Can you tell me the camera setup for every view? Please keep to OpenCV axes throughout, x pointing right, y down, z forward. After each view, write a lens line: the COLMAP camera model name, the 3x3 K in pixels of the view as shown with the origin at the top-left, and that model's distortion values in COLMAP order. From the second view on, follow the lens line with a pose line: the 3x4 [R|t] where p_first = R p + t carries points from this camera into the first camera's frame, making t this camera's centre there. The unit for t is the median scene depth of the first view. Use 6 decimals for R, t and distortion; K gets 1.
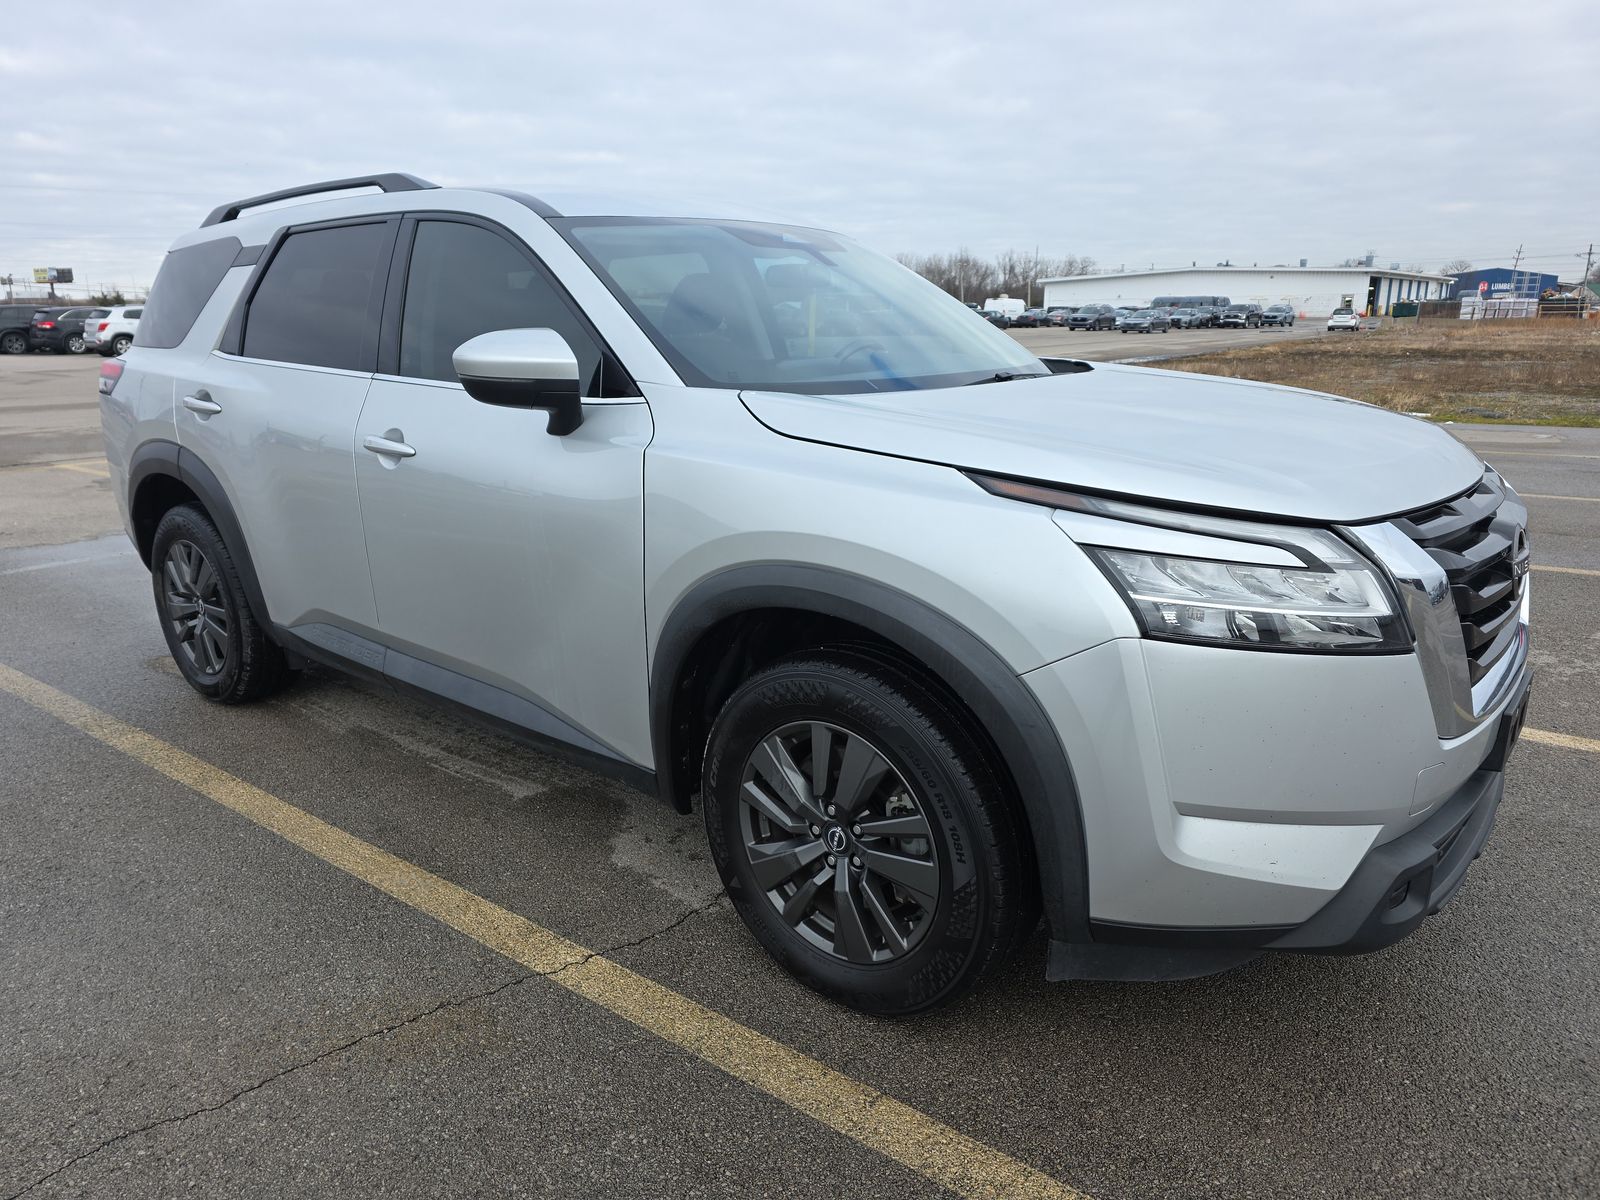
lens RADIAL K [[1082.1, 0, 797.6], [0, 1082.1, 609.4], [0, 0, 1]] dist [0.015922, -0.009358]
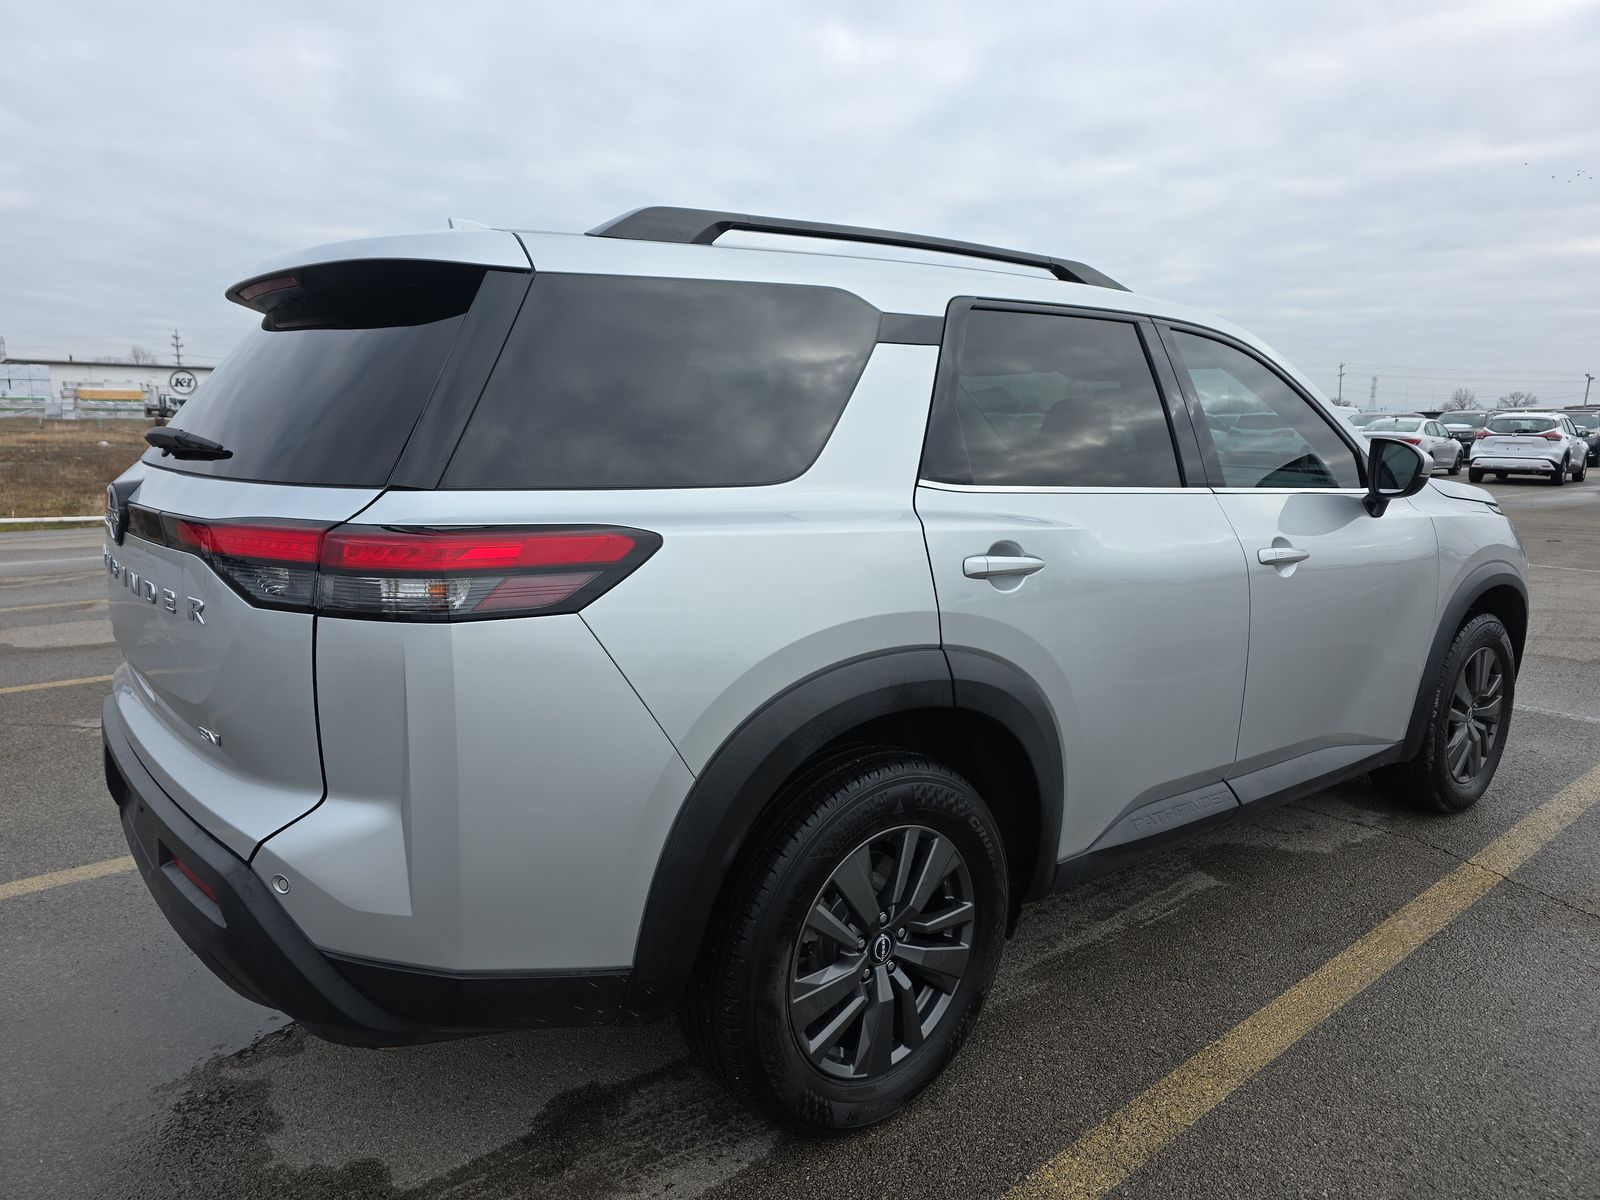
lens RADIAL K [[1082.1, 0, 795.2], [0, 1082.1, 594.5], [0, 0, 1]] dist [0.015922, -0.009358]
pose [[0.200507, -0.143016, 0.969197, -1.194820], [0.242409, 0.965768, 0.092361, -0.262522], [-0.949229, 0.216424, 0.228311, 0.998934]]
